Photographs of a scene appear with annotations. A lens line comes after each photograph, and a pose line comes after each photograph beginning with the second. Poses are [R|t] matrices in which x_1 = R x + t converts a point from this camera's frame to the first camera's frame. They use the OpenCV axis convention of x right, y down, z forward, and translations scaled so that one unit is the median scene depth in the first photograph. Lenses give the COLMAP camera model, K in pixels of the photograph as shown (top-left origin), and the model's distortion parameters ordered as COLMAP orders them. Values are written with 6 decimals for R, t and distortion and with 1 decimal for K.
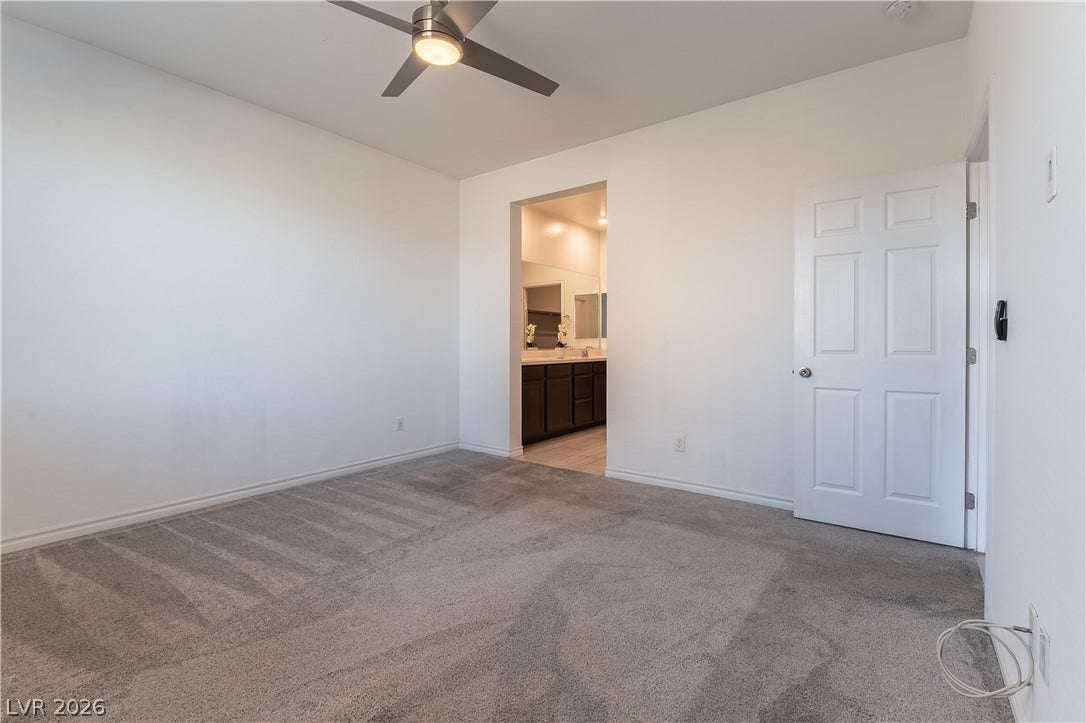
lens RADIAL K [[477.9, 0, 546.9], [0, 477.9, 351.9], [0, 0, 1]] dist [0.000969, -0.000173]
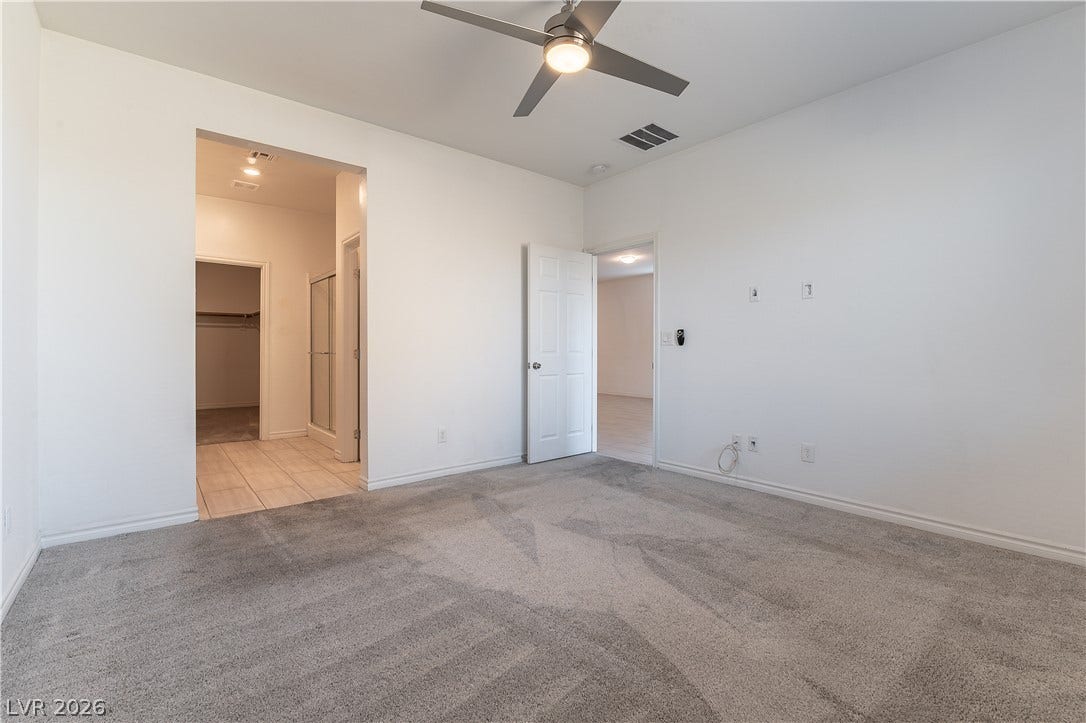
lens RADIAL K [[485.6, 0, 548.3], [0, 485.6, 354.3], [0, 0, 1]] dist [-0.000093, 0.000005]
pose [[0.244483, -0.009788, 0.969604, -0.984681], [0.017750, 0.999827, 0.005617, -0.001902], [-0.969491, 0.015838, 0.244615, 0.611269]]
